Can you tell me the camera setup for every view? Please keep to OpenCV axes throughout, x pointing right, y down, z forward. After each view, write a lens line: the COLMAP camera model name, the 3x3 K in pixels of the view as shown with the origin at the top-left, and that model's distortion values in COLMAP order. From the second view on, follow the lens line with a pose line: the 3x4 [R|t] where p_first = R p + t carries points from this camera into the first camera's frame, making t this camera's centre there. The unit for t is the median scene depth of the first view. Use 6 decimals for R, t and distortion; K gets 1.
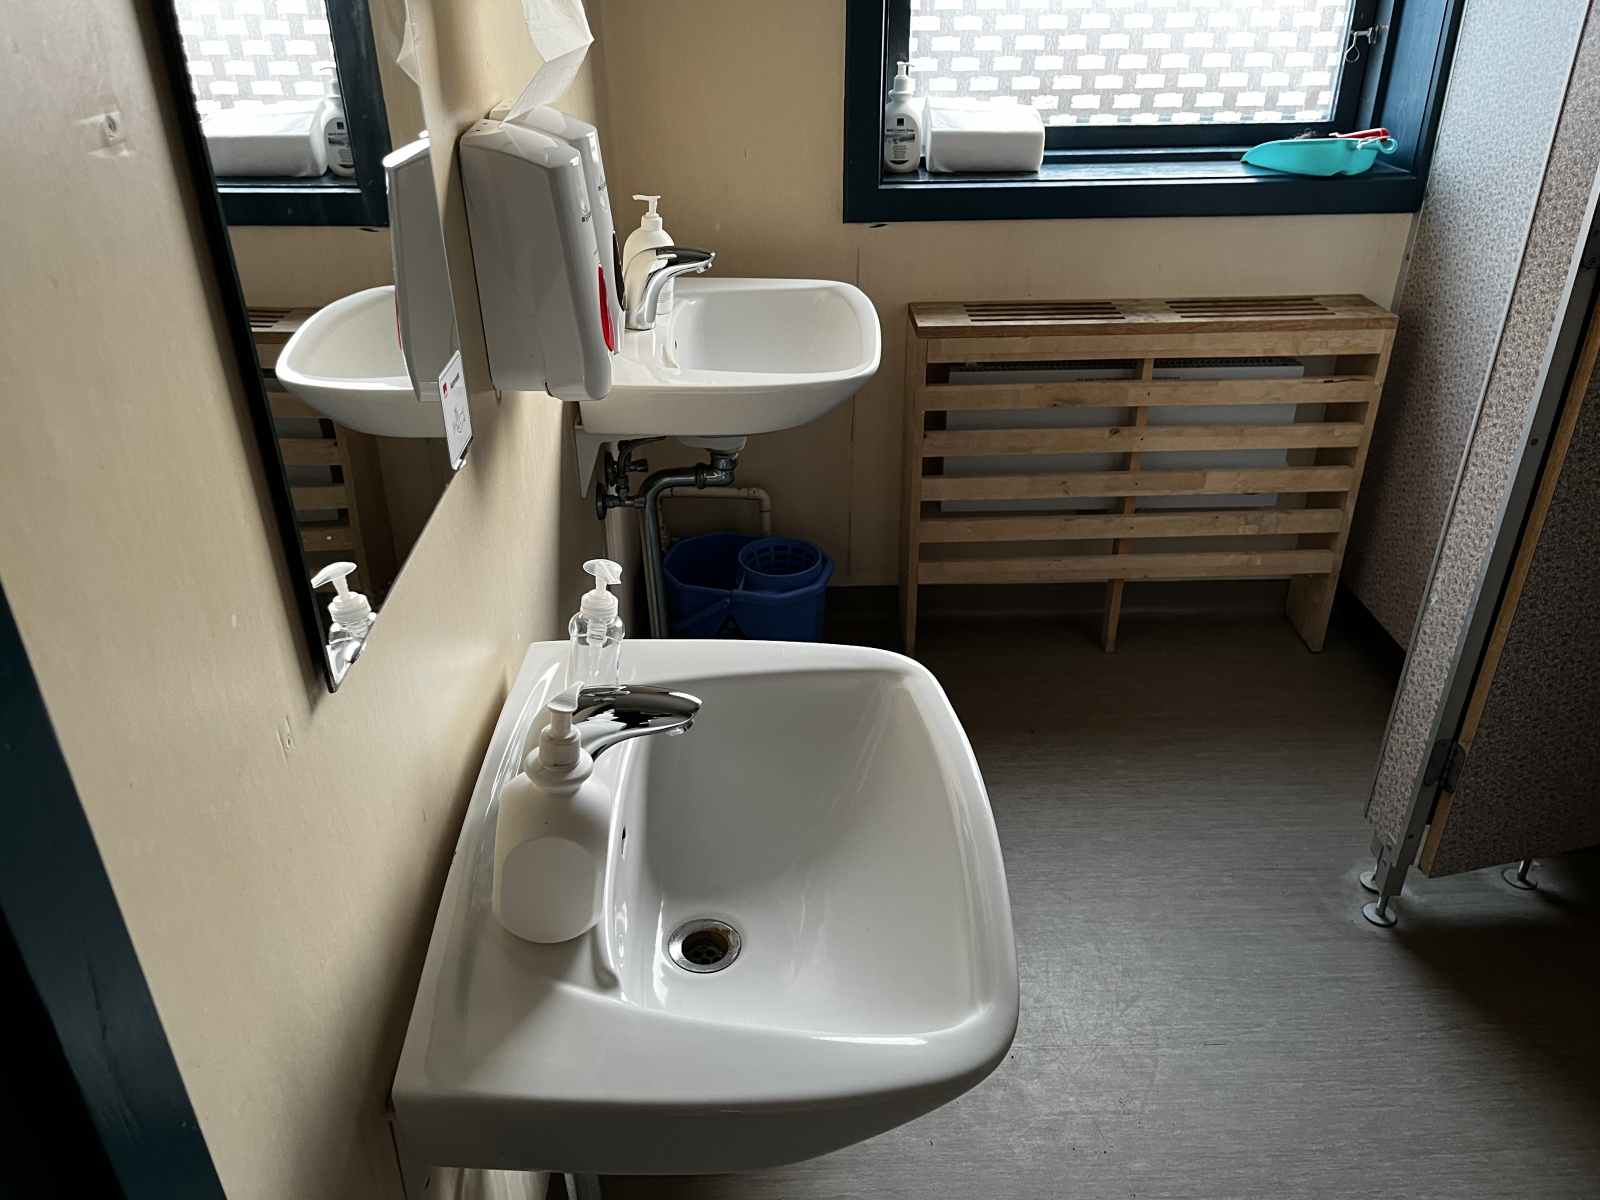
lens RADIAL K [[1186.6, 0, 825.8], [0, 1186.6, 603.2], [0, 0, 1]] dist [0.128141, -0.180855]
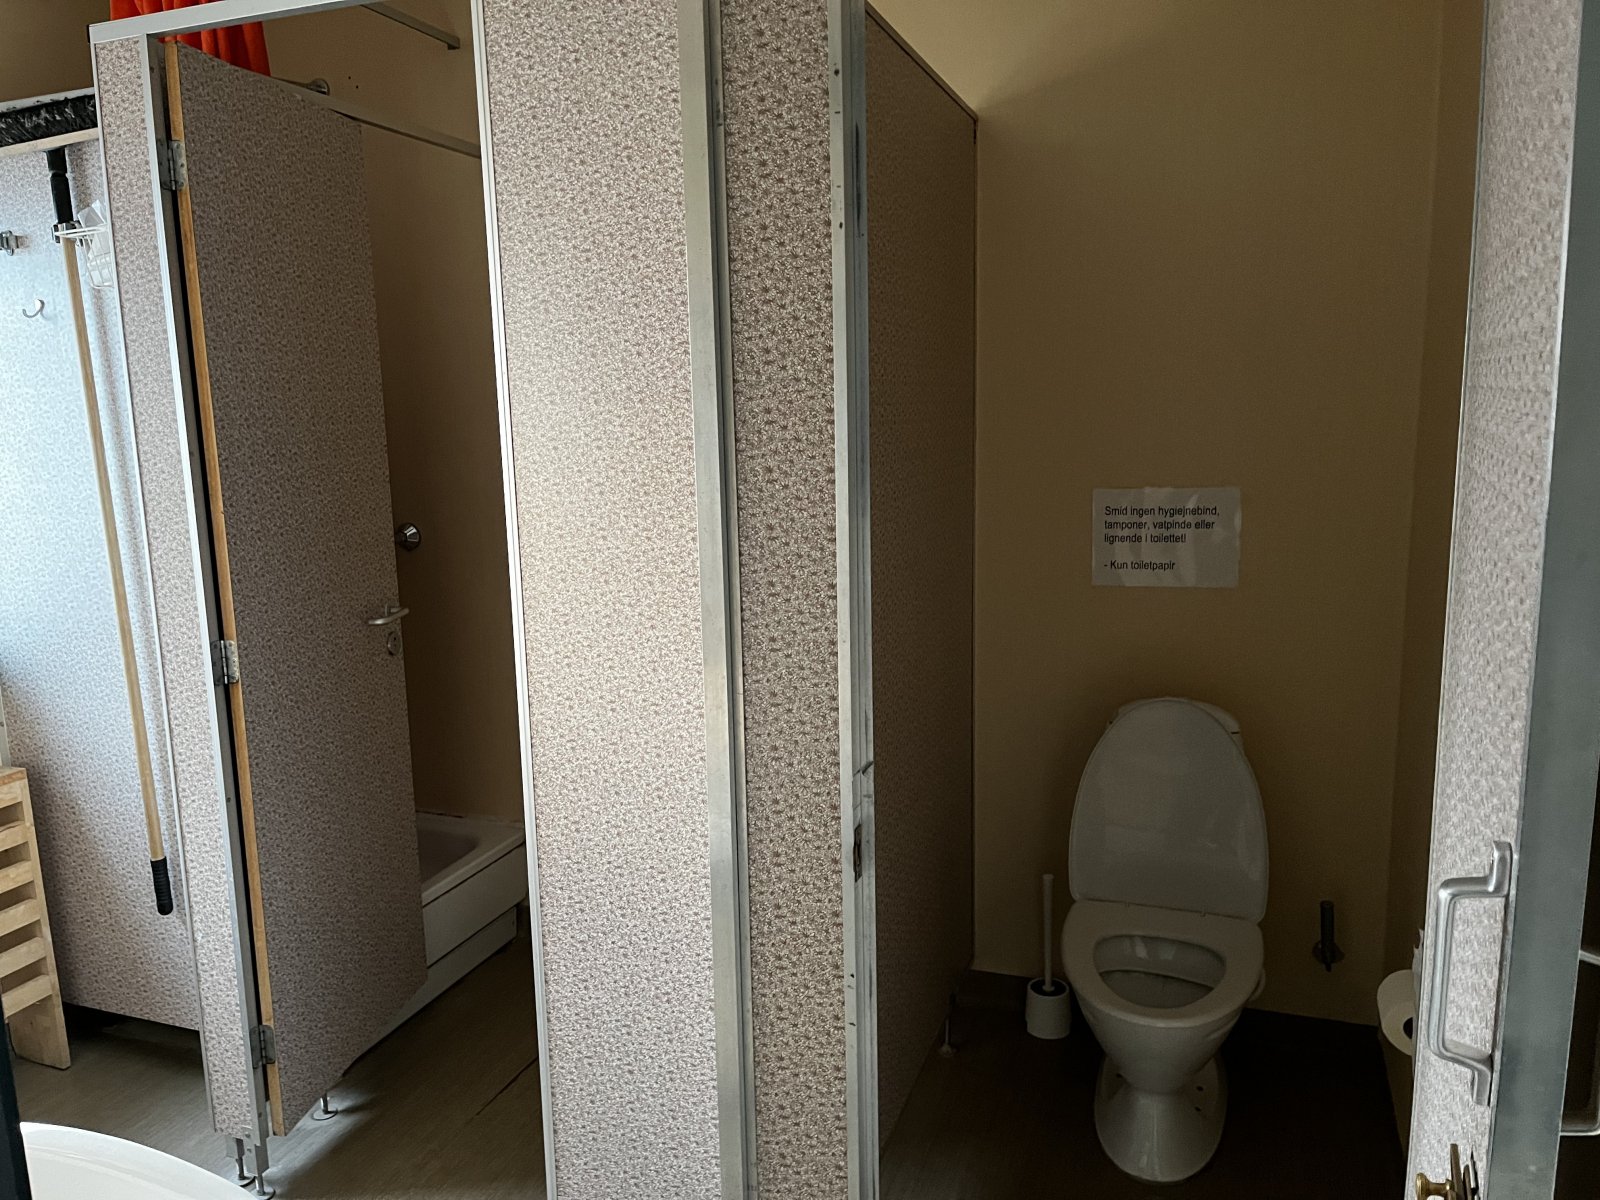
lens RADIAL K [[1186.6, 0, 825.8], [0, 1186.6, 603.2], [0, 0, 1]] dist [0.128141, -0.180855]
pose [[0.349603, -0.158663, 0.923366, -0.414228], [0.471083, 0.881680, -0.026861, 0.032200], [-0.809851, 0.444373, 0.382981, -0.220323]]
